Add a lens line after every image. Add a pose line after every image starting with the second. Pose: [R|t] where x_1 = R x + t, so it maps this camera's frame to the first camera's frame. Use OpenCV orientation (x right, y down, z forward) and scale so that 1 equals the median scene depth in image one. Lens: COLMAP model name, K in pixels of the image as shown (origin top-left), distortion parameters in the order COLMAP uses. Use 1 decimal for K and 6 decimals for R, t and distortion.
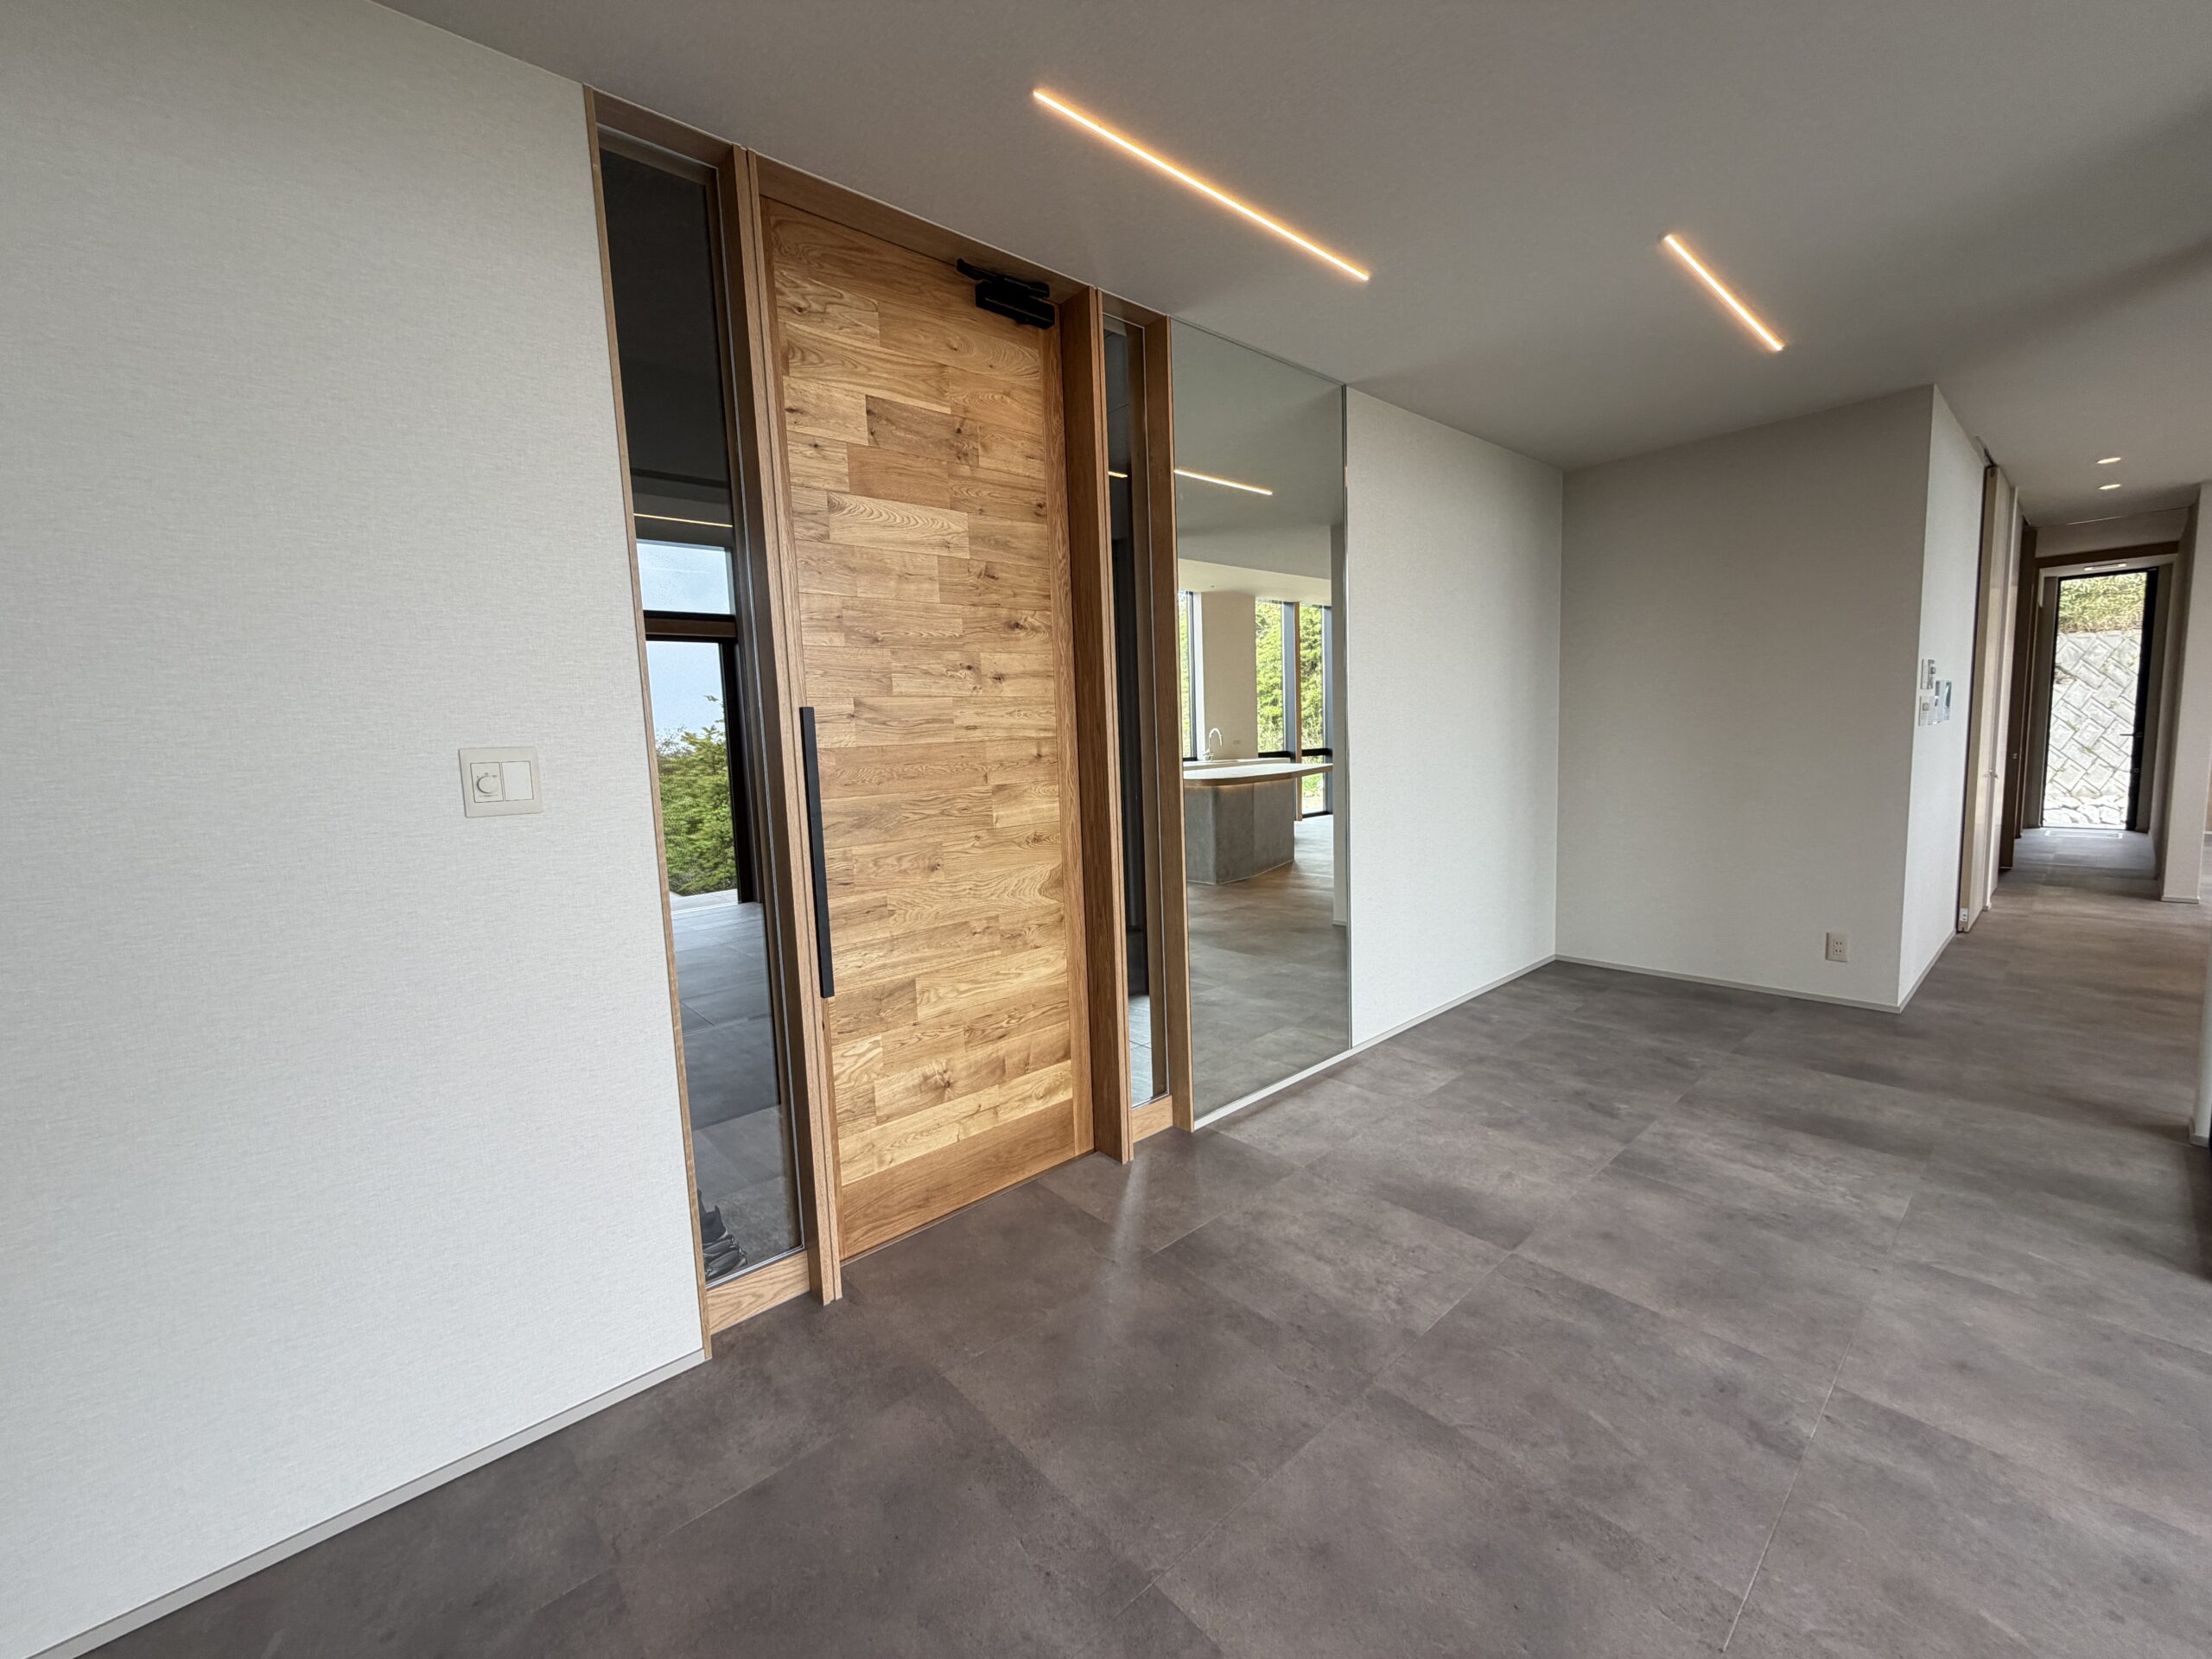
lens RADIAL K [[884.3, 0, 1111.2], [0, 884.3, 831.8], [0, 0, 1]] dist [-0.000814, 0.000770]
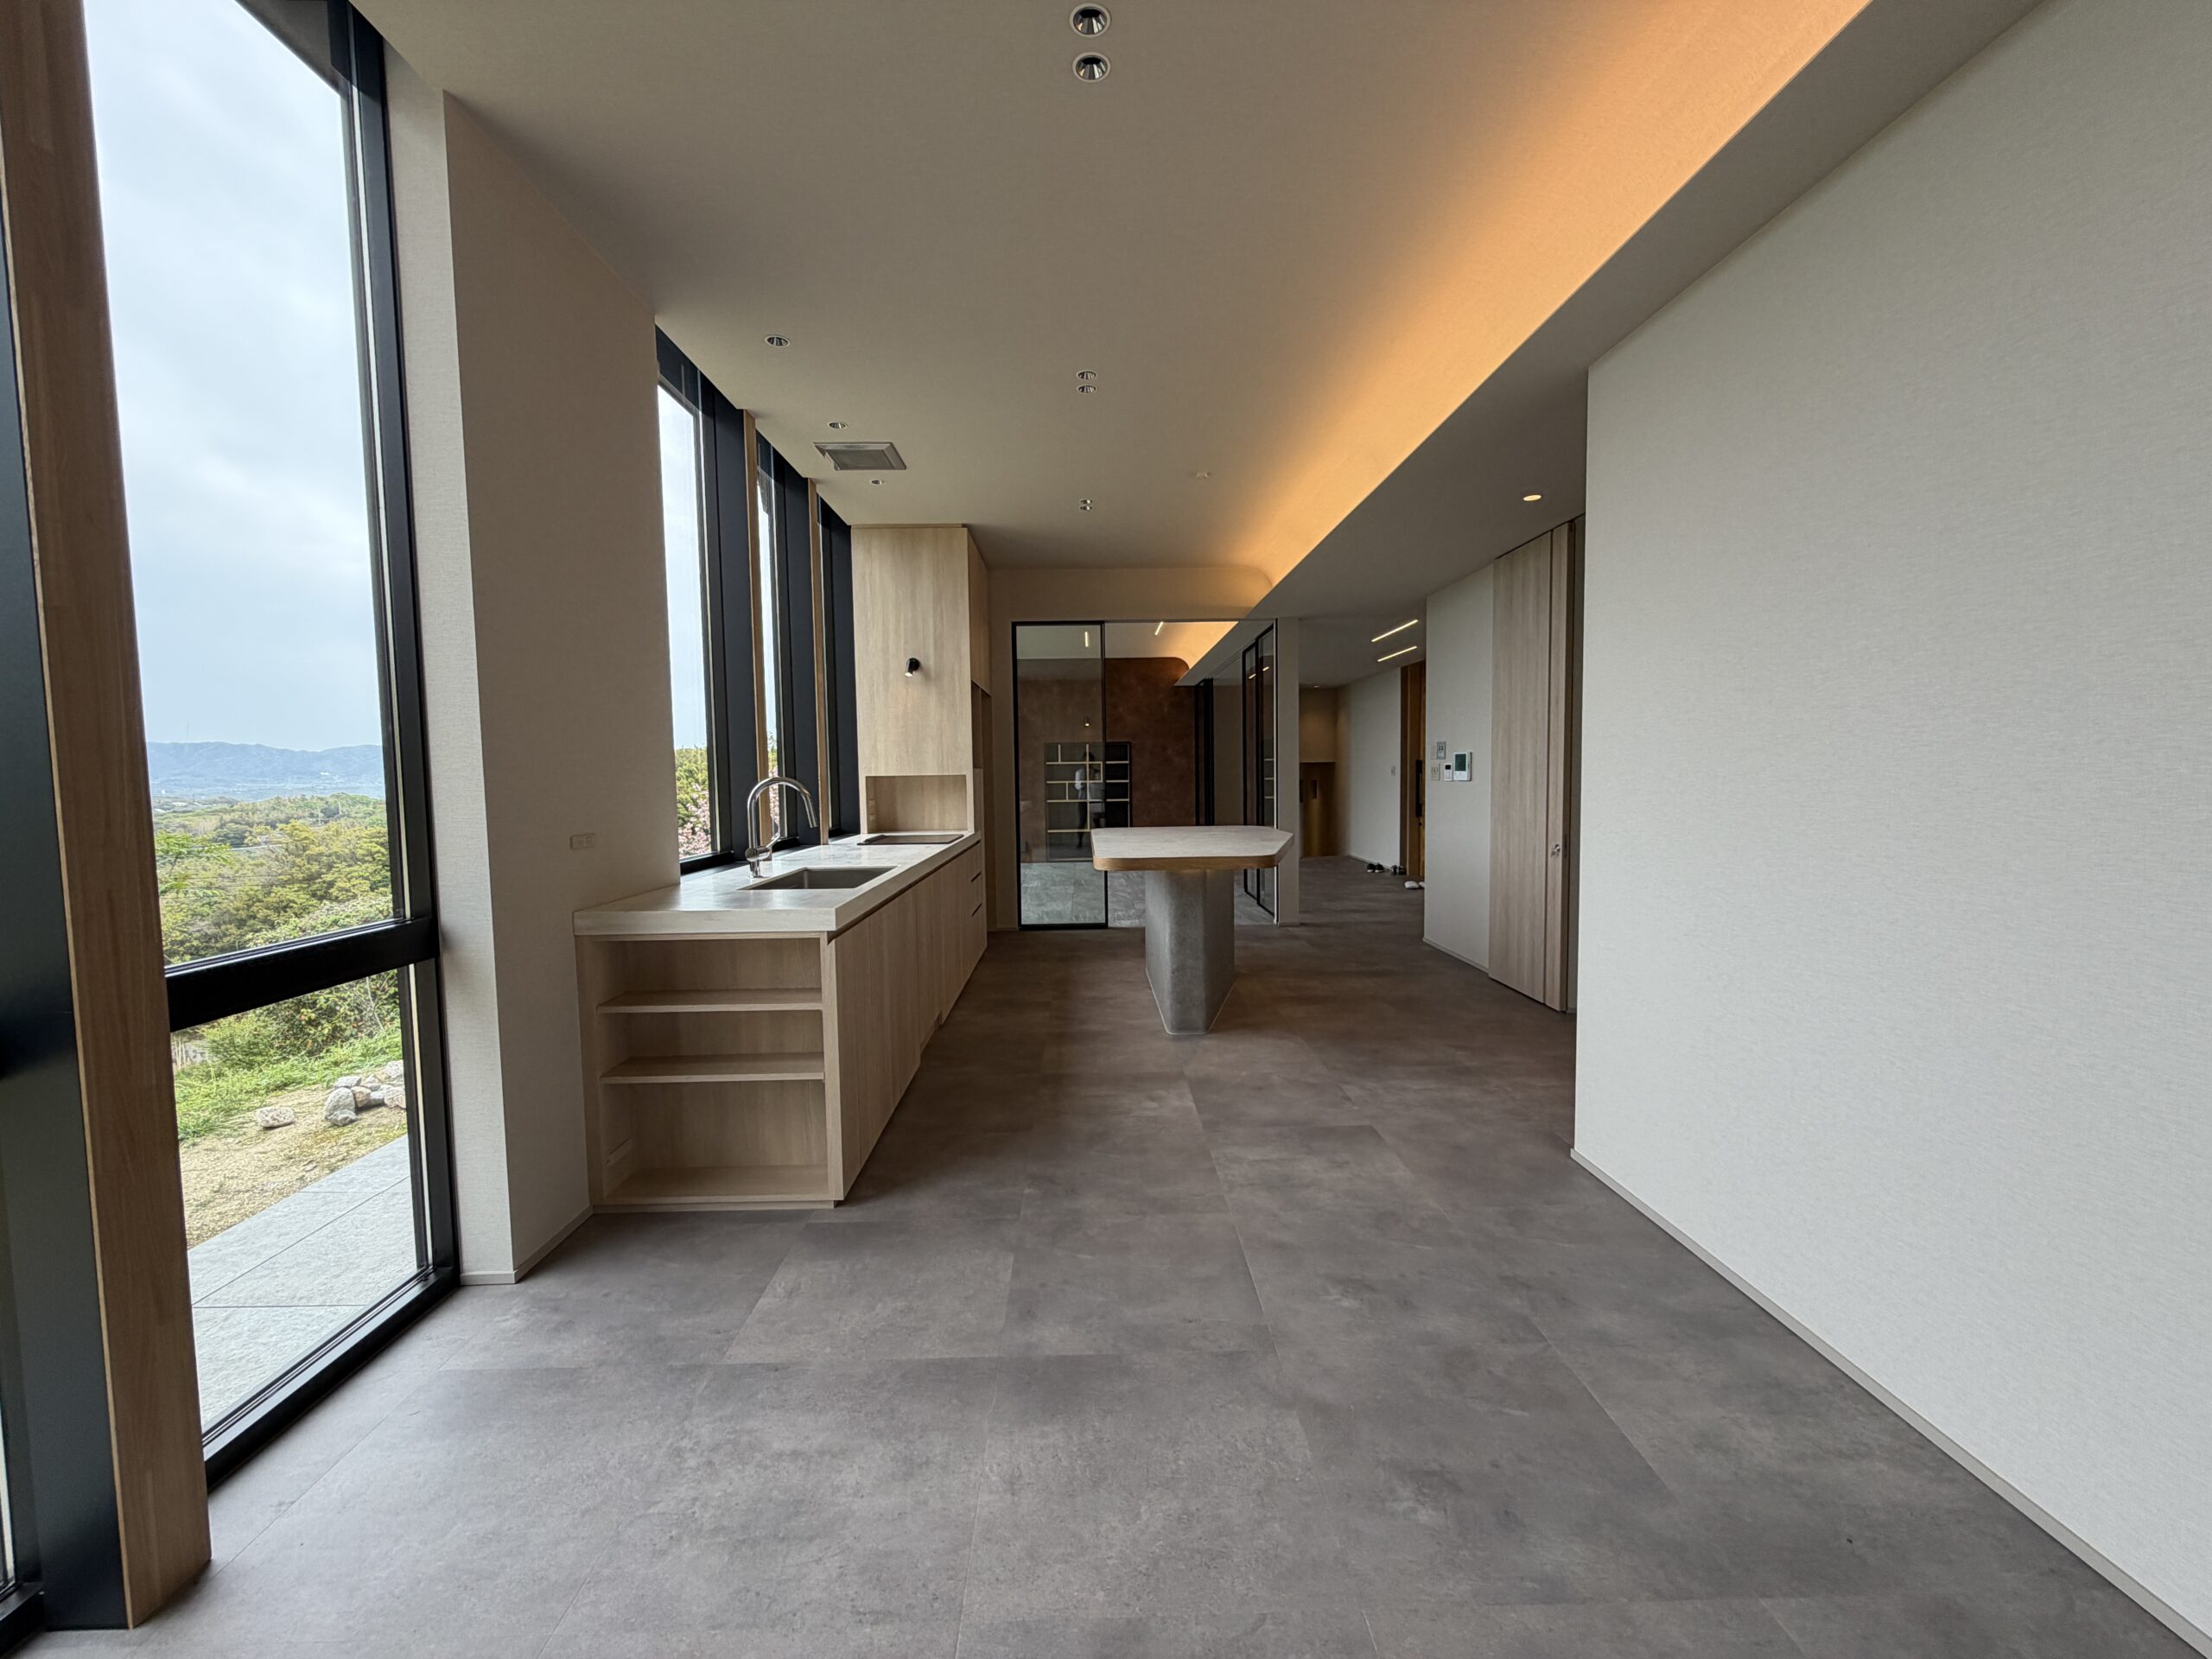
lens RADIAL K [[884.3, 0, 1096.3], [0, 884.3, 831.7], [0, 0, 1]] dist [-0.000814, 0.000770]
pose [[-0.652756, 0.106007, -0.750115, 0.588073], [-0.035419, 0.984808, 0.169996, -0.195318], [0.756740, 0.137534, -0.639084, 1.626156]]
